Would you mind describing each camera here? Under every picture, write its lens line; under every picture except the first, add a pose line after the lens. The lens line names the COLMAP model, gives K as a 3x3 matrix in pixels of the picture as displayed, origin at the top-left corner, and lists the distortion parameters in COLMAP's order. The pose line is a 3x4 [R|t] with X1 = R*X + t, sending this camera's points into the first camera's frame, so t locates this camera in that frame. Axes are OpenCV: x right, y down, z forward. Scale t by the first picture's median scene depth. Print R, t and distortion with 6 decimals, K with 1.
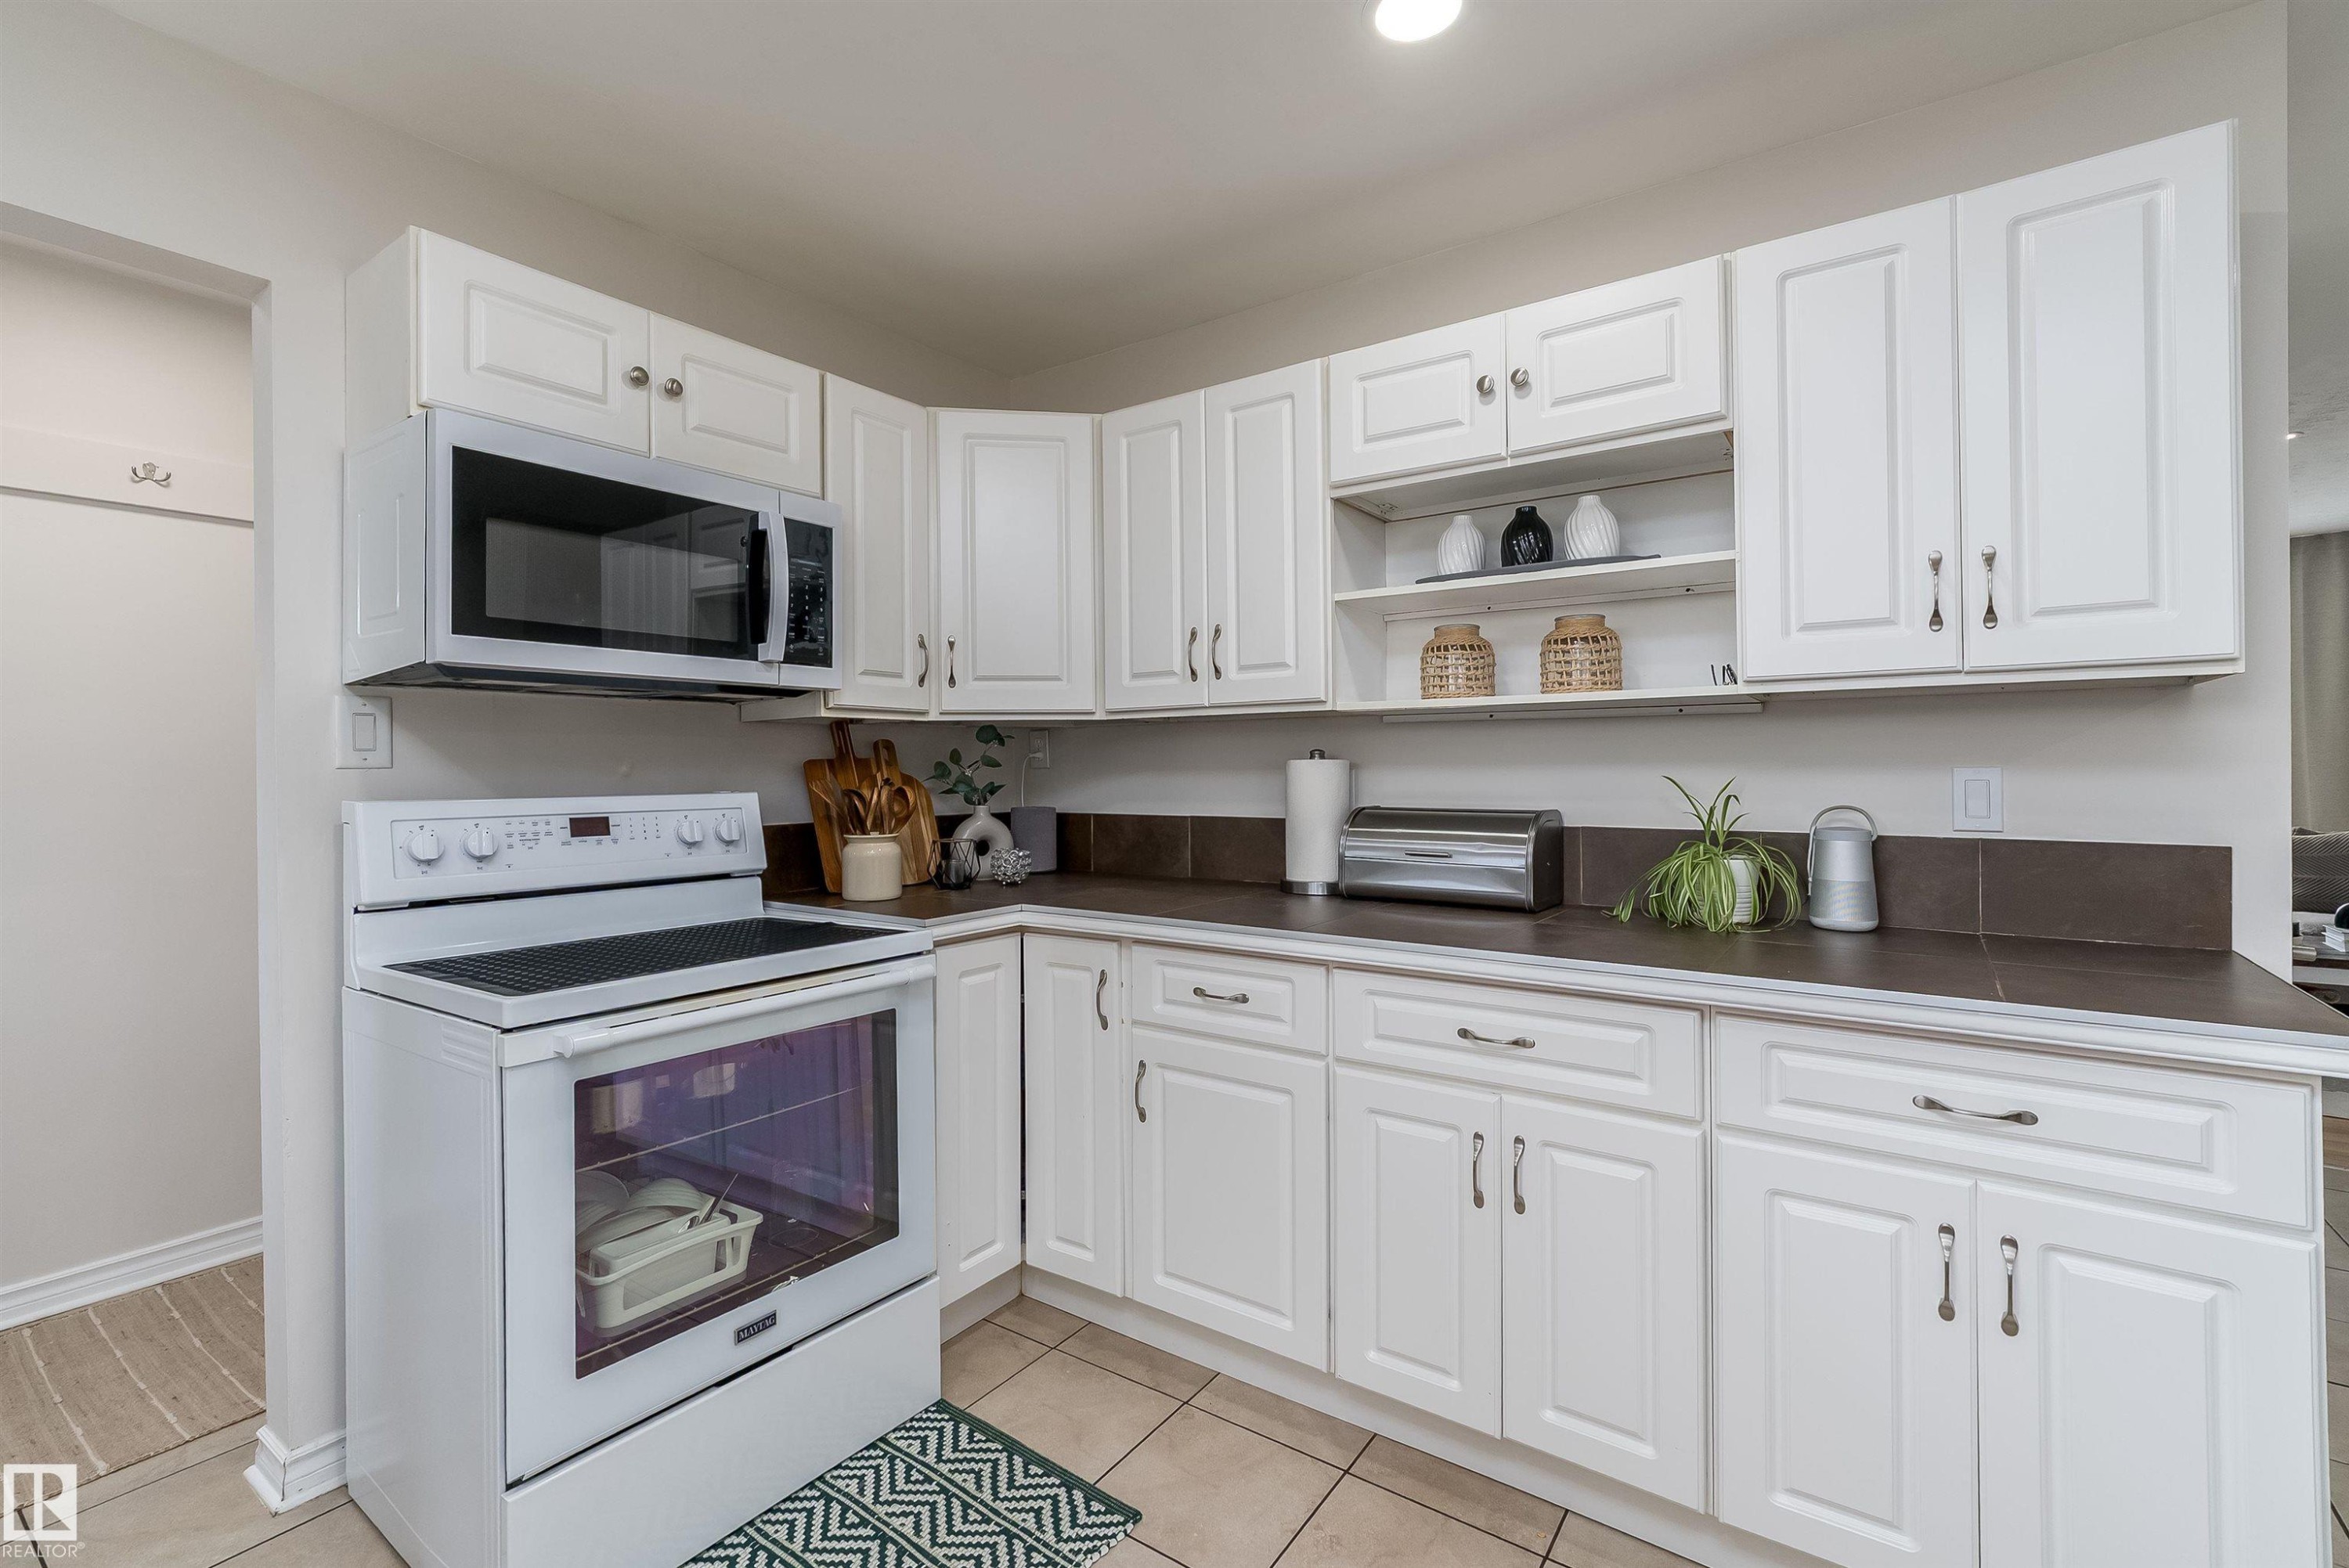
lens RADIAL K [[1033.2, 0, 1163.0], [0, 1033.2, 767.3], [0, 0, 1]] dist [-0.001923, -0.000178]
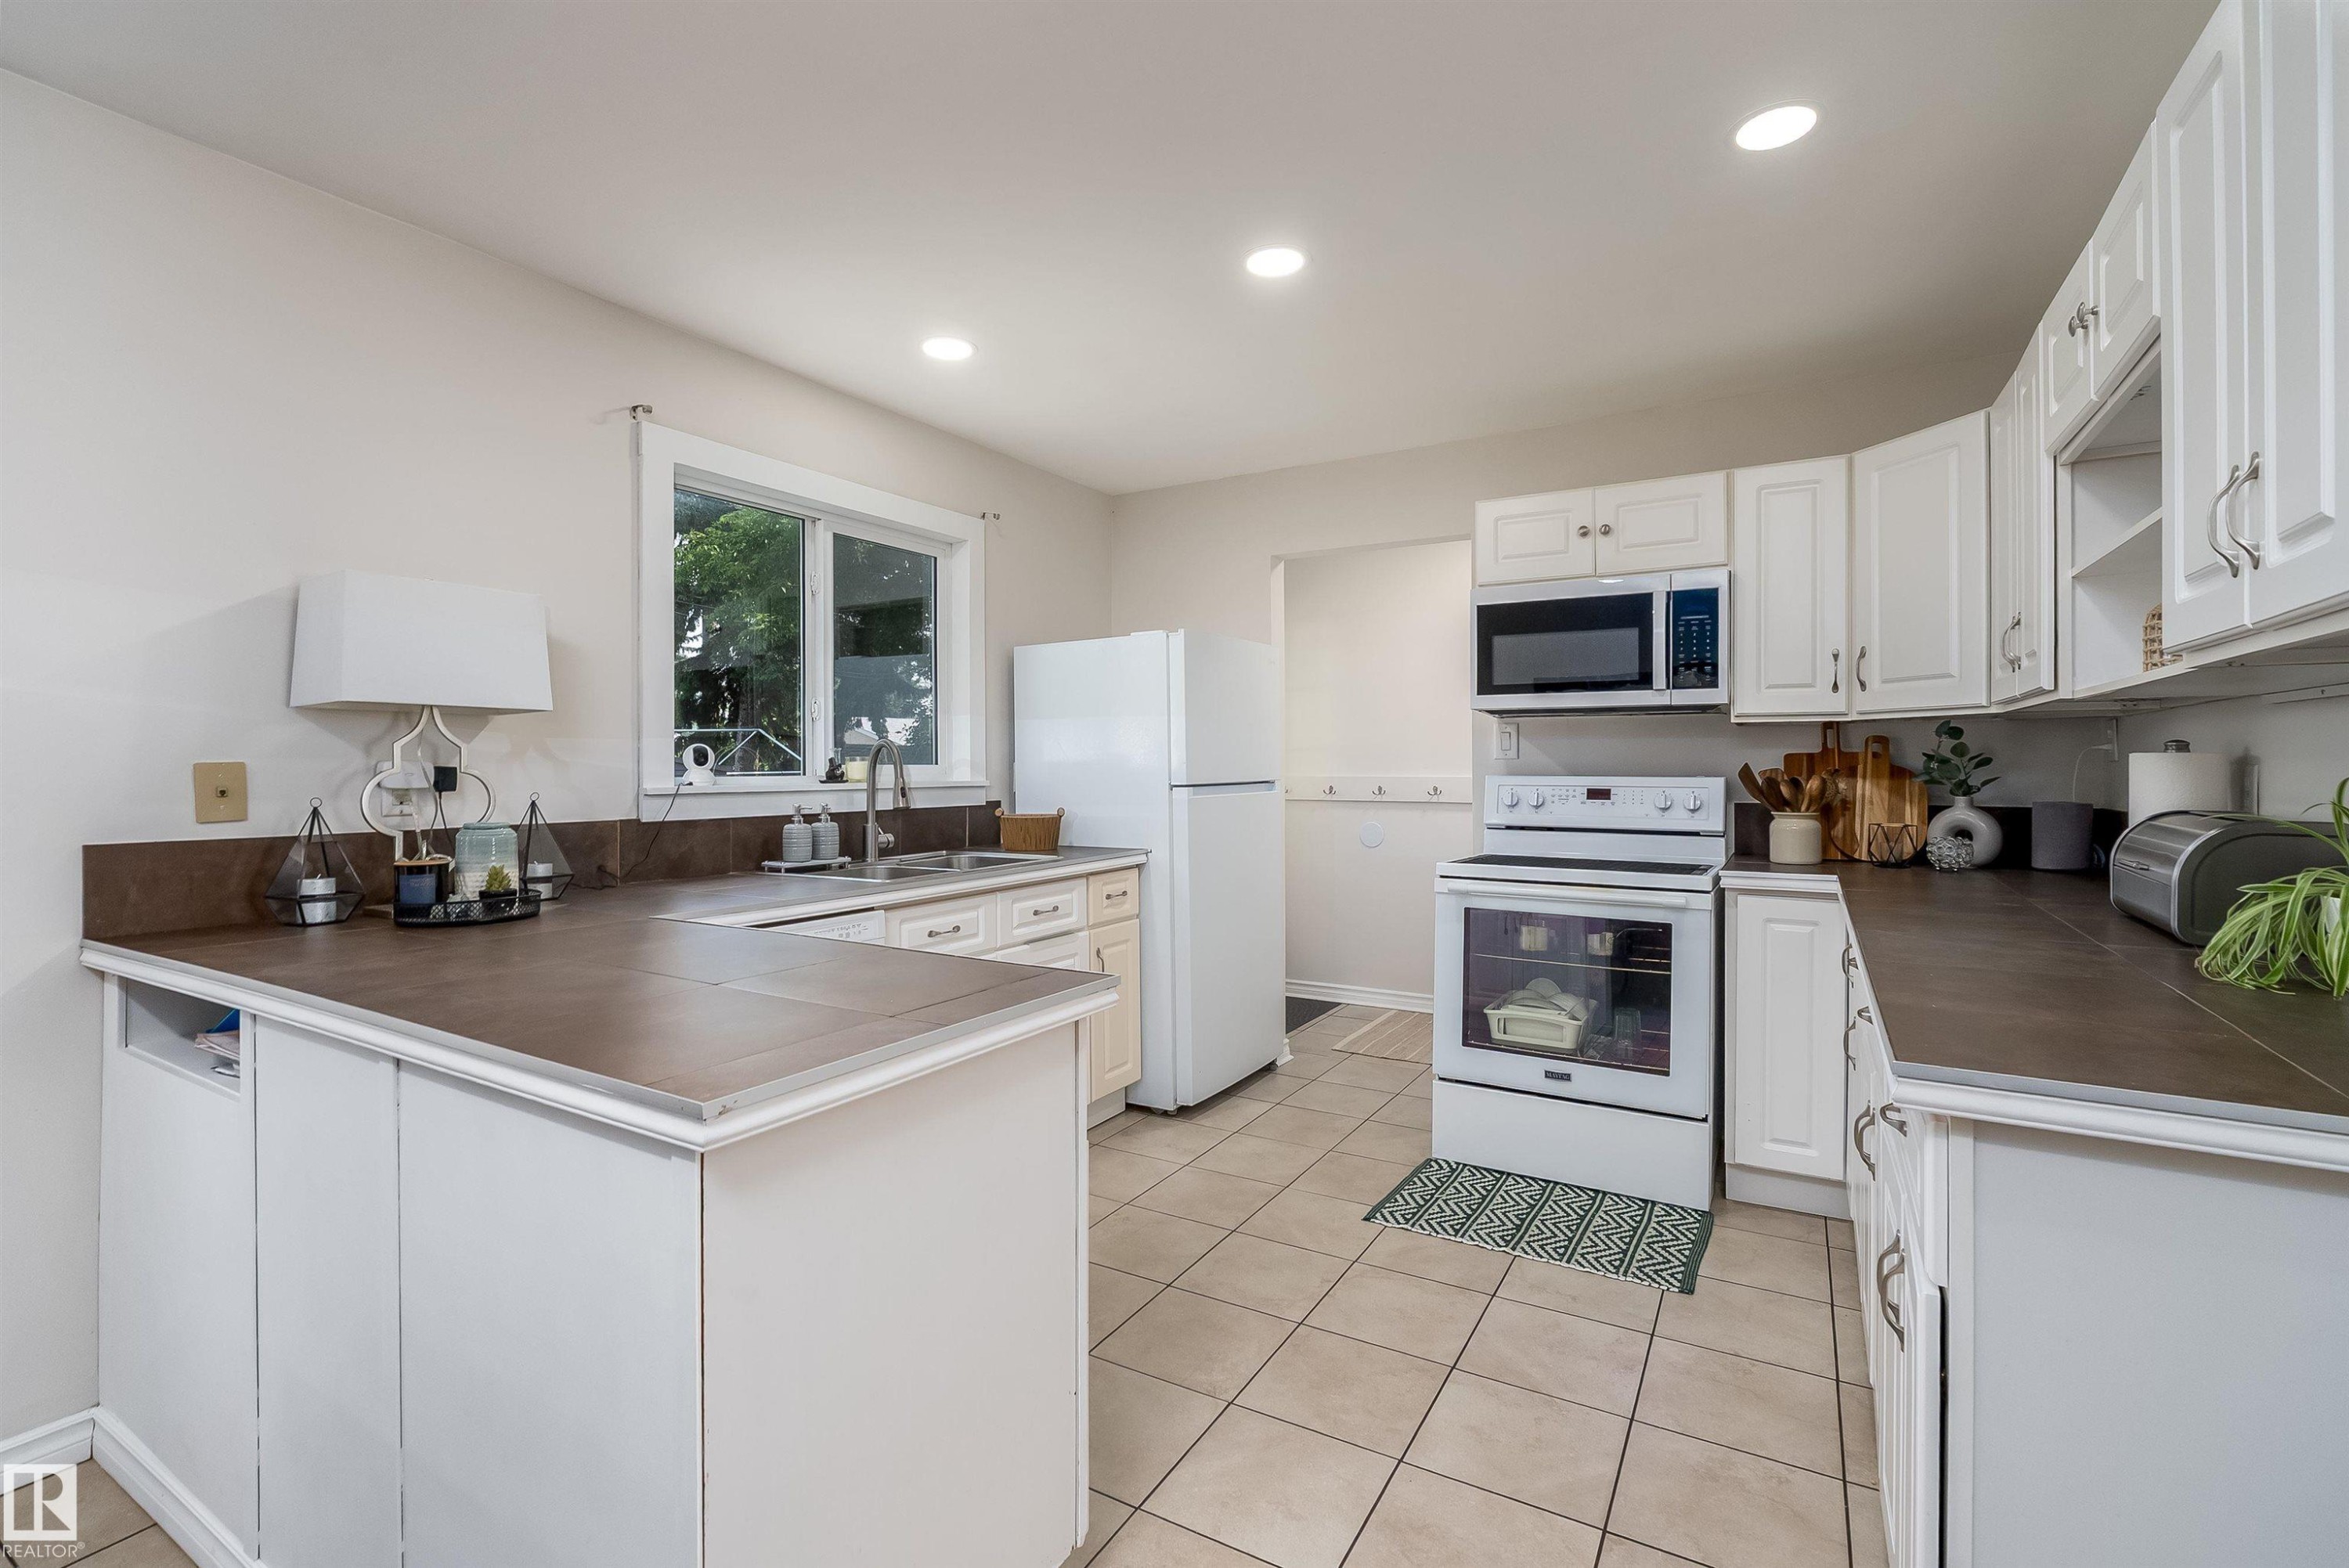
lens RADIAL K [[1033.2, 0, 1163.9], [0, 1033.2, 767.2], [0, 0, 1]] dist [-0.001923, -0.000178]
pose [[0.107570, 0.013537, -0.994105, 1.036237], [0.001609, 0.999904, 0.013790, -0.010417], [0.994196, -0.003083, 0.107538, 0.111401]]
